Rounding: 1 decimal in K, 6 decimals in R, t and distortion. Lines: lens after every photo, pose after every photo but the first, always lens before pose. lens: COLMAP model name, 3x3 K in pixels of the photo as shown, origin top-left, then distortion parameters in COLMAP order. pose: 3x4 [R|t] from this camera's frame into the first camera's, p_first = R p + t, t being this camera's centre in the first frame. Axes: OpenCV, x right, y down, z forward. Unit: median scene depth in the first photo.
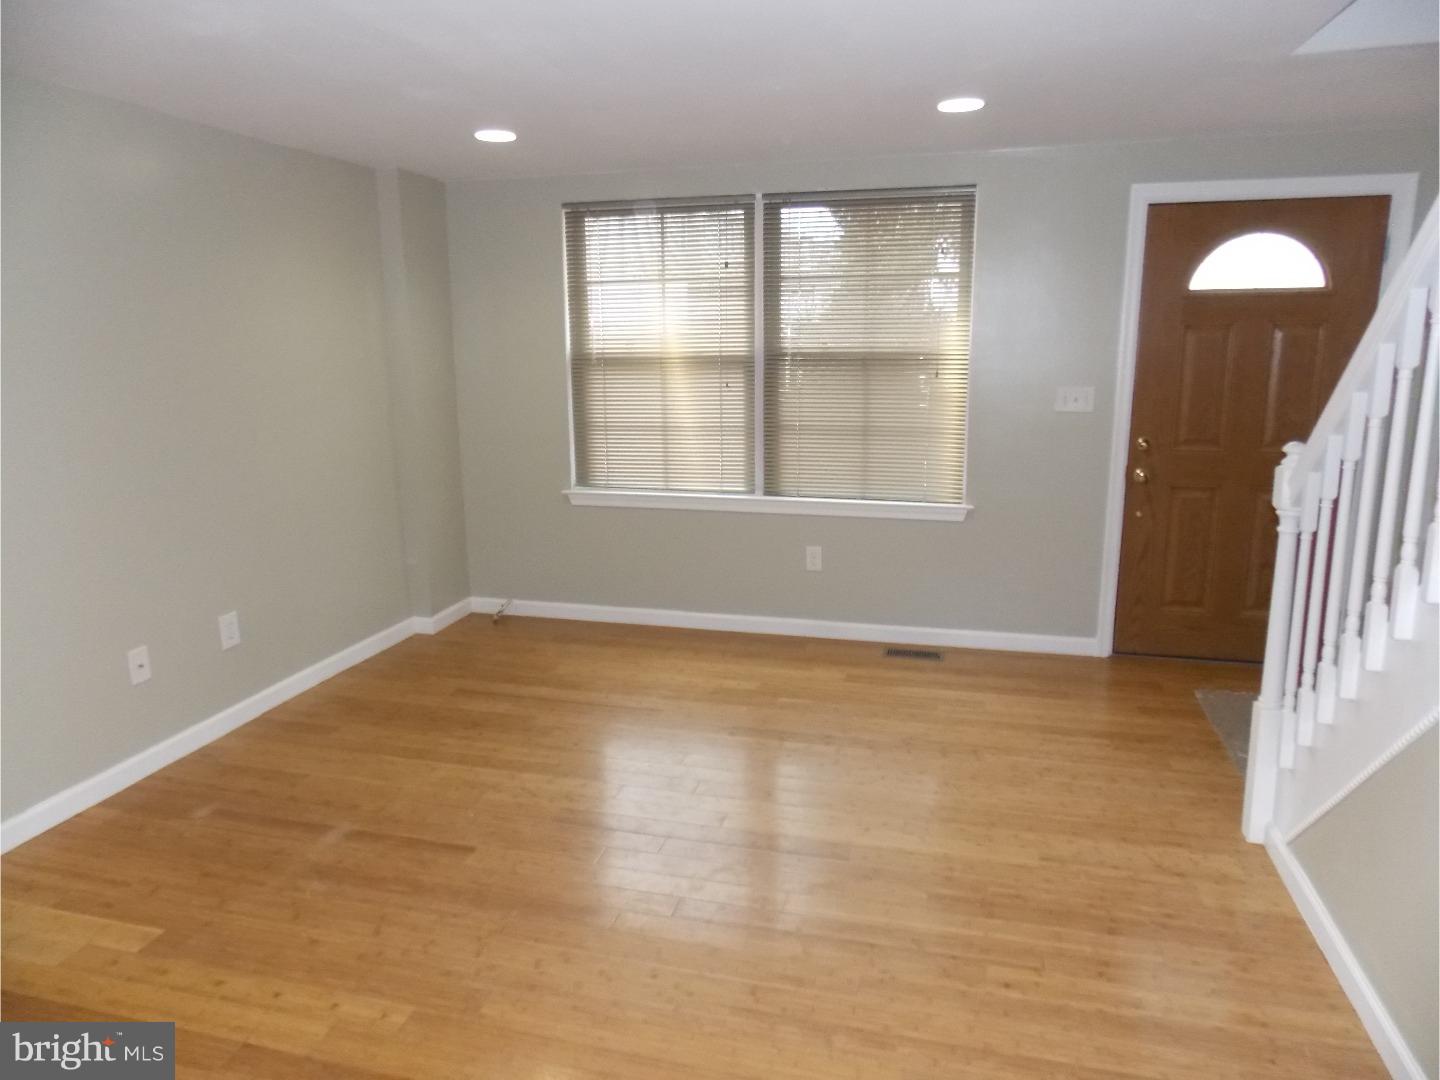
lens RADIAL K [[945.5, 0, 717.6], [0, 945.5, 535.7], [0, 0, 1]] dist [0.001541, -0.001979]
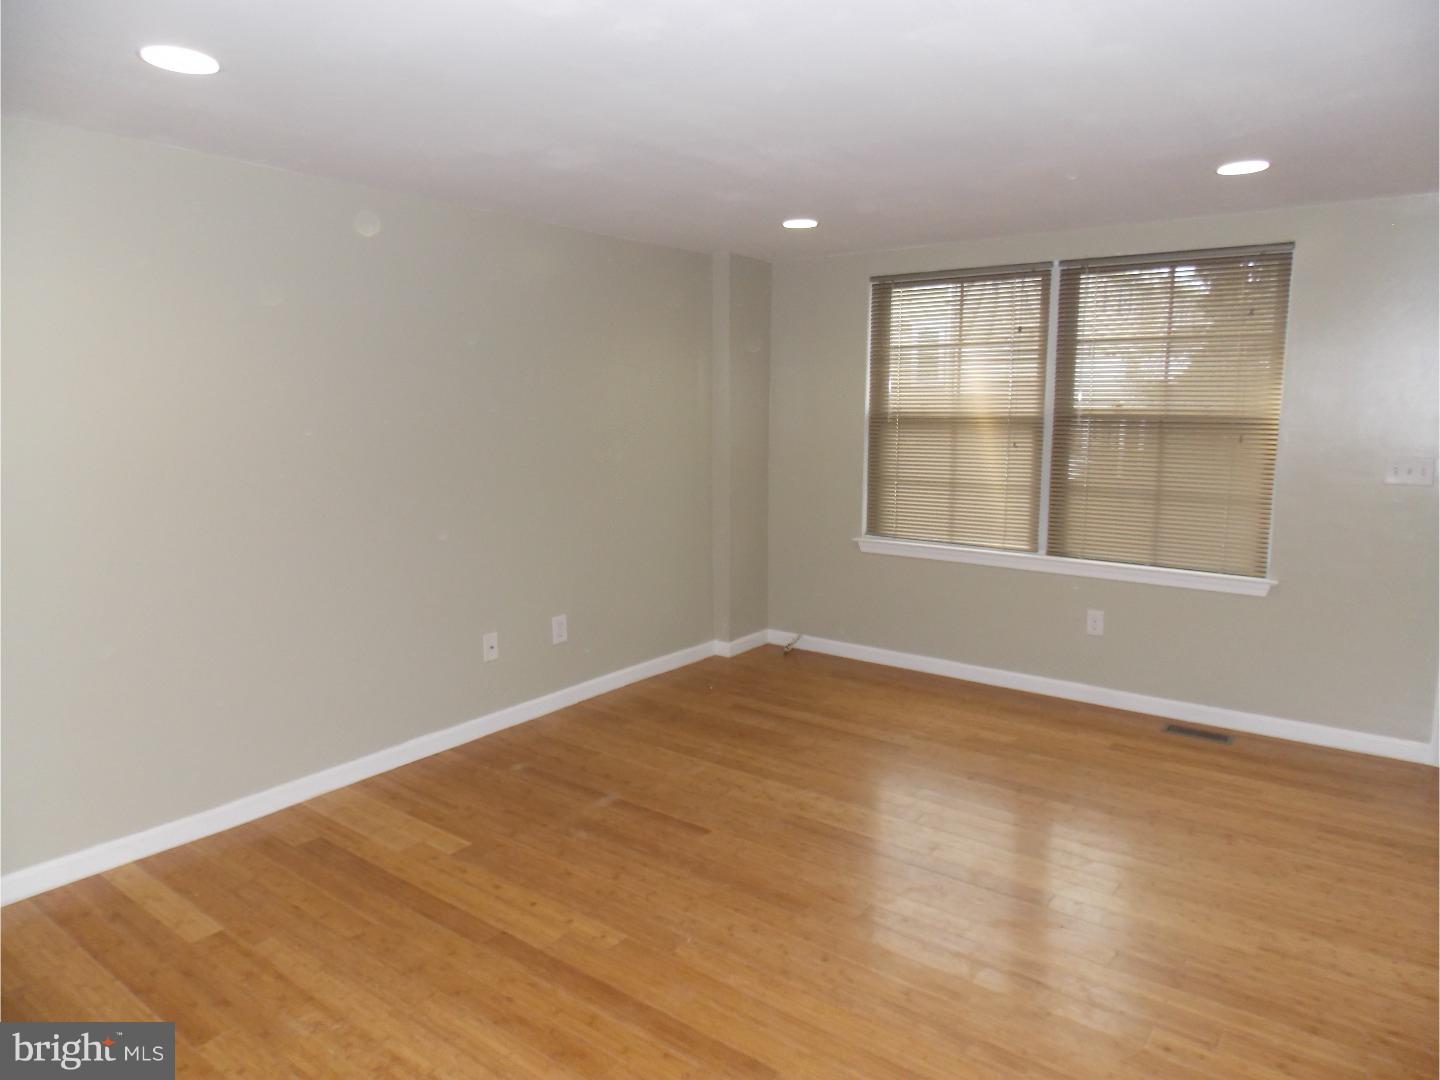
lens RADIAL K [[945.5, 0, 717.6], [0, 945.5, 535.7], [0, 0, 1]] dist [0.001541, -0.001979]
pose [[0.926068, 0.063227, -0.372023, 0.123136], [-0.086725, 0.995135, -0.046754, 0.017893], [0.367257, 0.075561, 0.927045, -0.075650]]
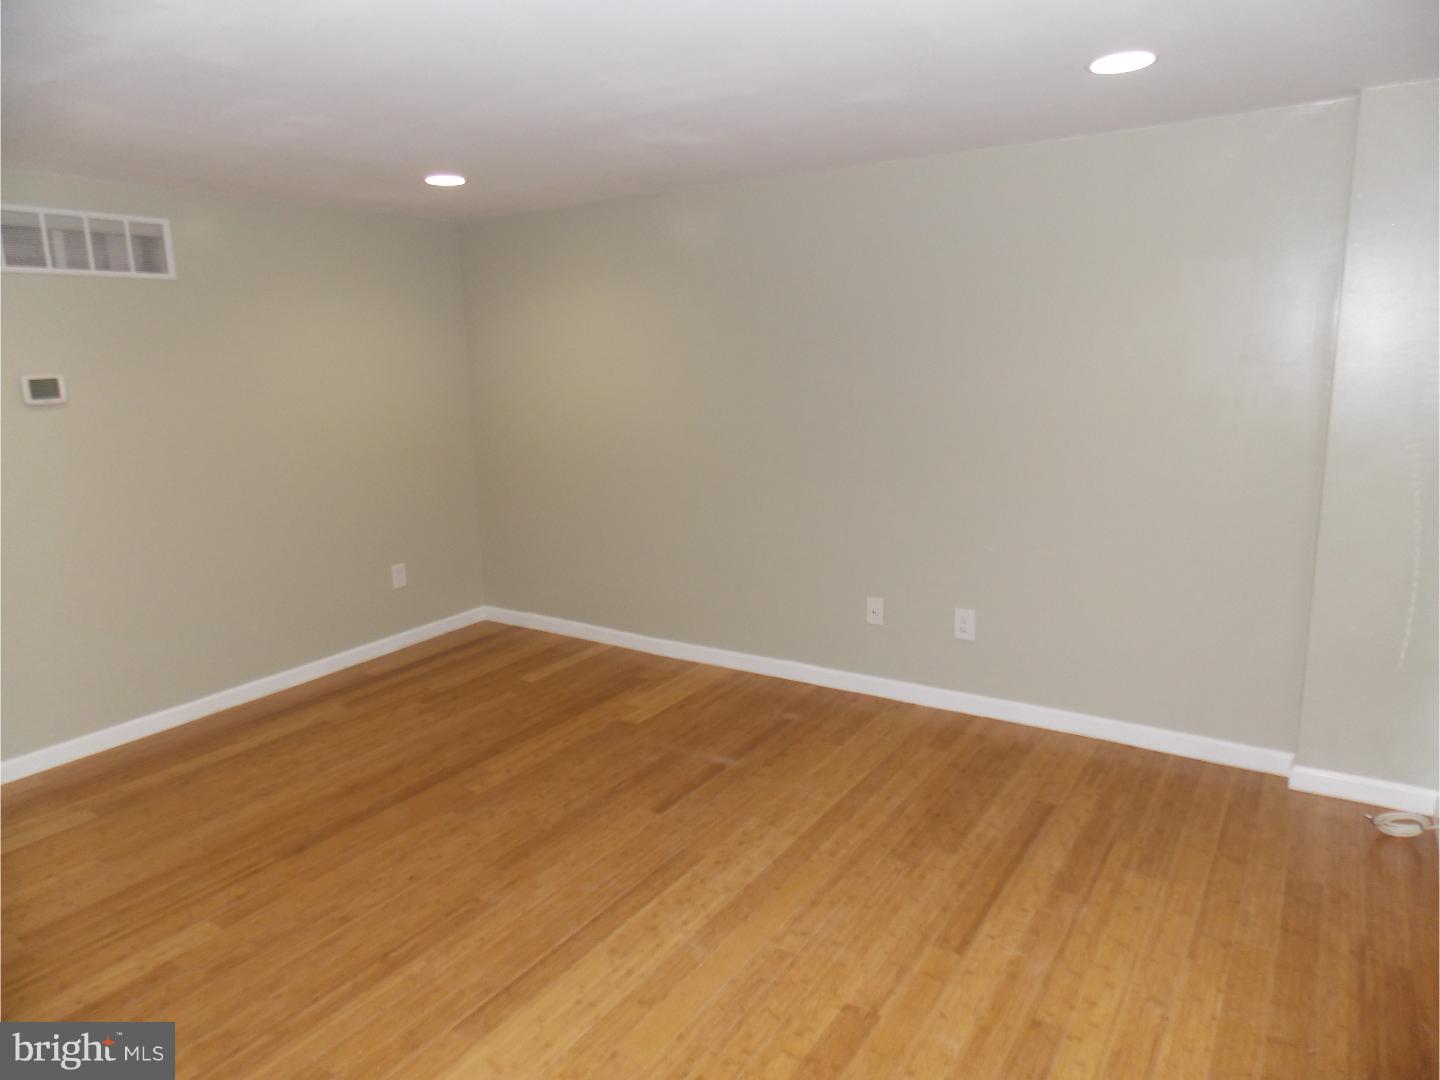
lens RADIAL K [[945.5, 0, 717.6], [0, 945.5, 535.7], [0, 0, 1]] dist [0.001541, -0.001979]
pose [[-0.315398, 0.199546, -0.927742, 0.539473], [-0.174212, 0.948850, 0.263312, -0.225327], [0.932831, 0.244672, -0.264502, 0.979328]]
